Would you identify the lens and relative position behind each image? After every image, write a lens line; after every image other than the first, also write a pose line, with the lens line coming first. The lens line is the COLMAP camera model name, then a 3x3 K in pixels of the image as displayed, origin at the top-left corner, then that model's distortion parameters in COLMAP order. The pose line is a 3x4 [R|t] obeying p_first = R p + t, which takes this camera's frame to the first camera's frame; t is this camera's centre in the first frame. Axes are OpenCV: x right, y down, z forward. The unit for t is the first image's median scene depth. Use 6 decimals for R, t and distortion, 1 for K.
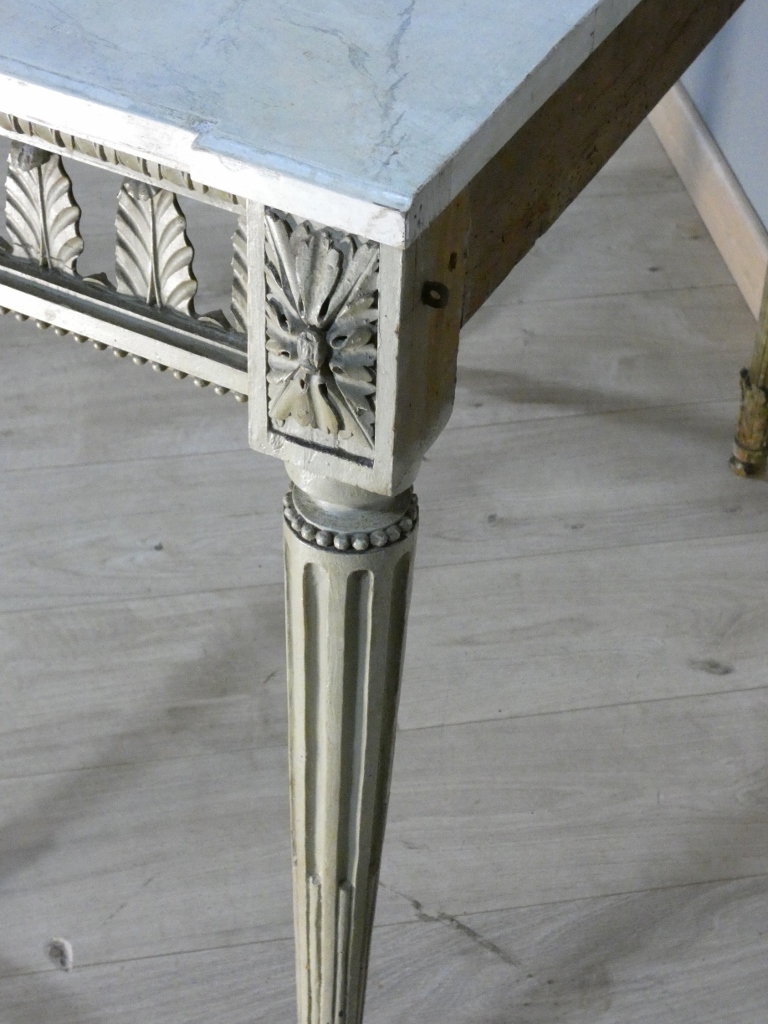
lens RADIAL K [[1959.0, 0, 384.0], [0, 1959.0, 512.0], [0, 0, 1]] dist [0.333928, -2.393627]
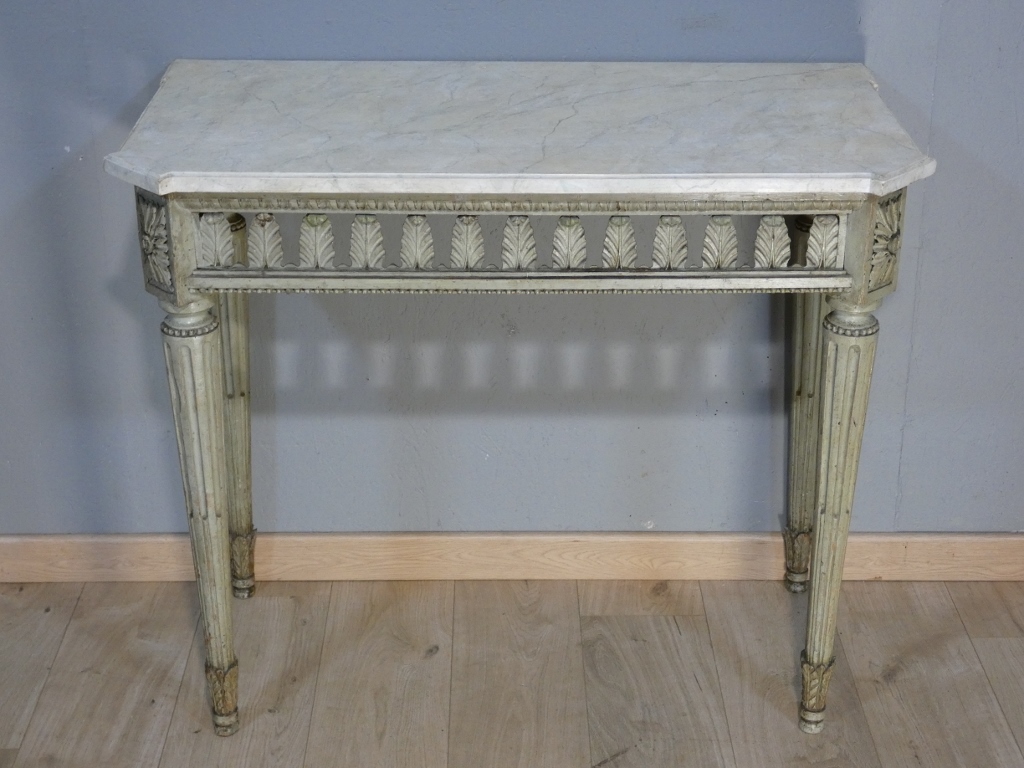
lens RADIAL K [[1824.0, 0, 512.0], [0, 1824.0, 384.0], [0, 0, 1]] dist [0.223473, -0.829837]
pose [[0.178575, -0.440639, 0.879743, -2.061469], [0.664030, 0.713766, 0.222718, -0.728049], [-0.726069, 0.544404, 0.420058, 0.313369]]
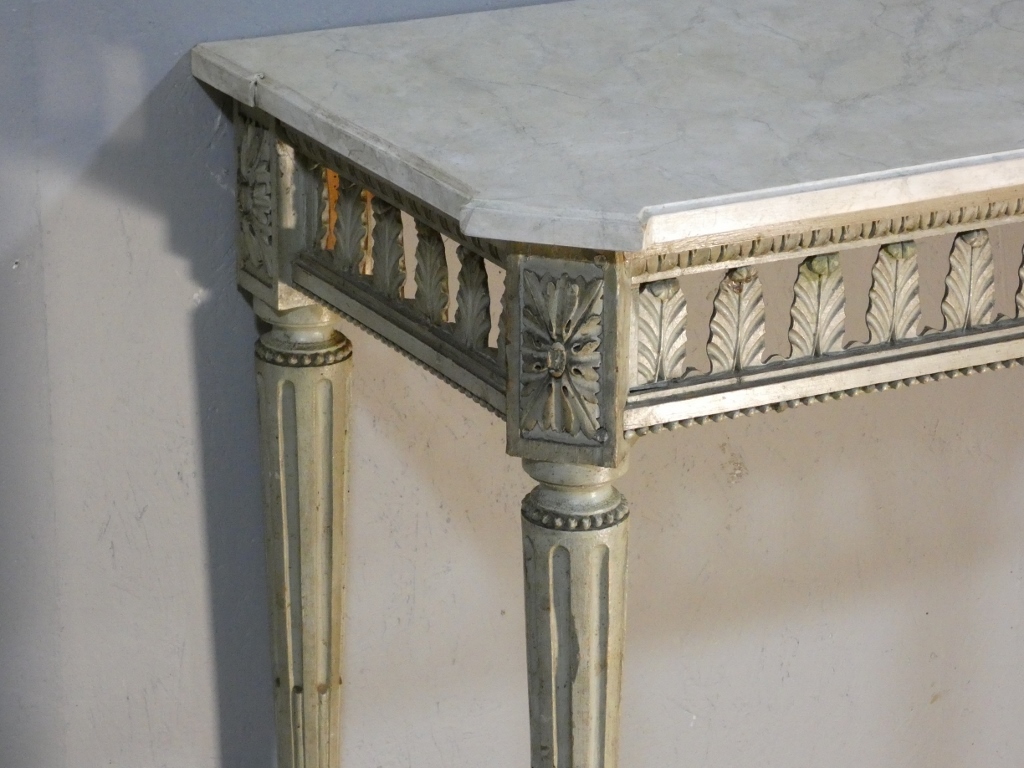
lens RADIAL K [[3531.8, 0, 512.0], [0, 3531.8, 384.0], [0, 0, 1]] dist [1.119305, -28.725648]
pose [[-0.319852, -0.345806, 0.882107, -2.087981], [0.622486, 0.625186, 0.470801, -1.778559], [-0.714287, 0.699686, 0.015292, 1.553123]]
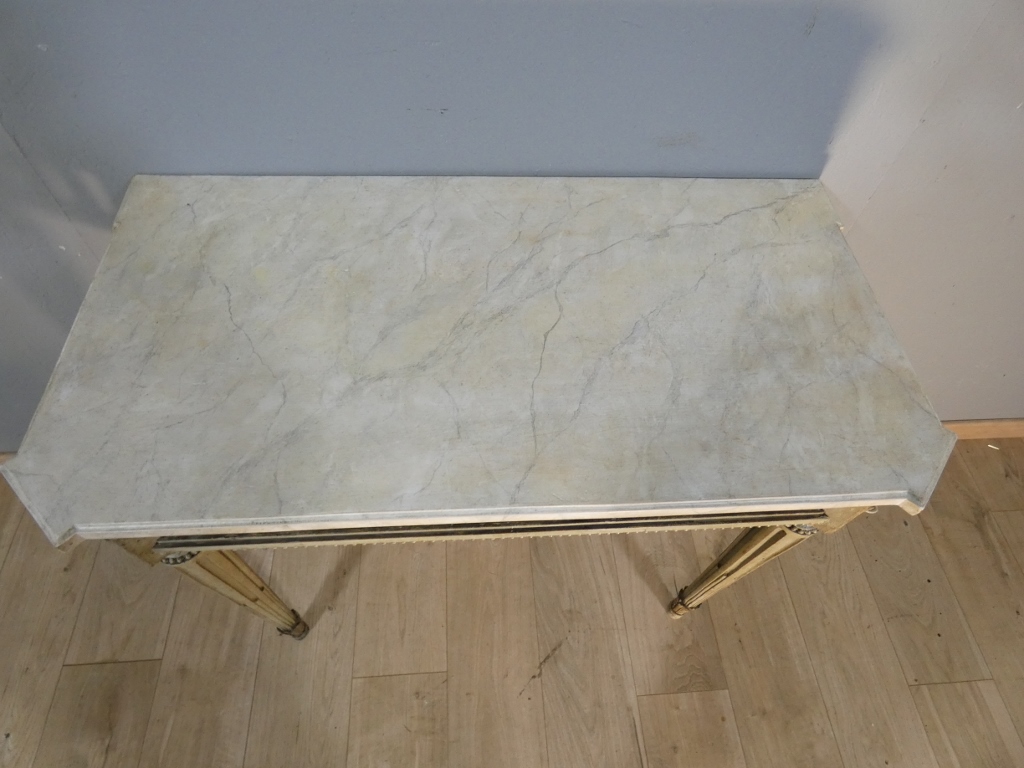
lens RADIAL K [[612.9, 0, 512.0], [0, 612.9, 384.0], [0, 0, 1]] dist [-0.000314, -0.001490]
pose [[0.123483, -0.843065, 0.523443, -0.143184], [0.632543, 0.473302, 0.613086, -0.851631], [-0.764618, 0.255395, 0.591720, 0.715999]]
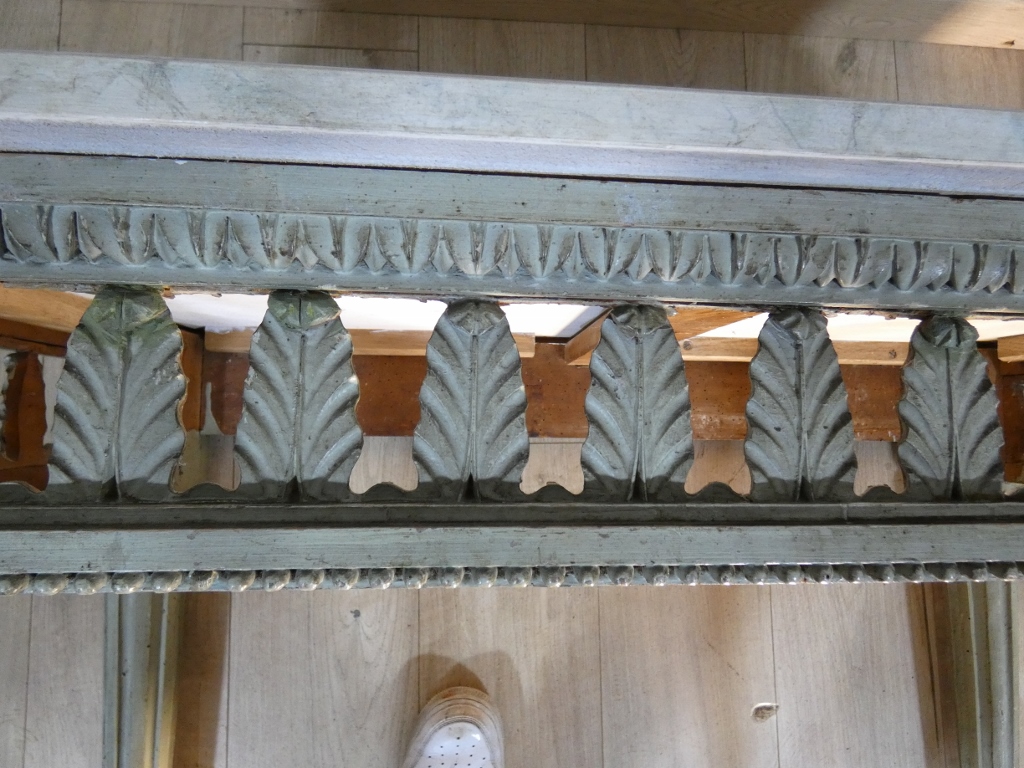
lens RADIAL K [[616.4, 0, 512.0], [0, 616.4, 384.0], [0, 0, 1]] dist [-0.005809, -0.001620]
pose [[0.098975, 0.027822, 0.994701, -0.139574], [0.666663, 0.740260, -0.087039, -0.385226], [-0.738758, 0.671745, 0.054719, 1.275518]]
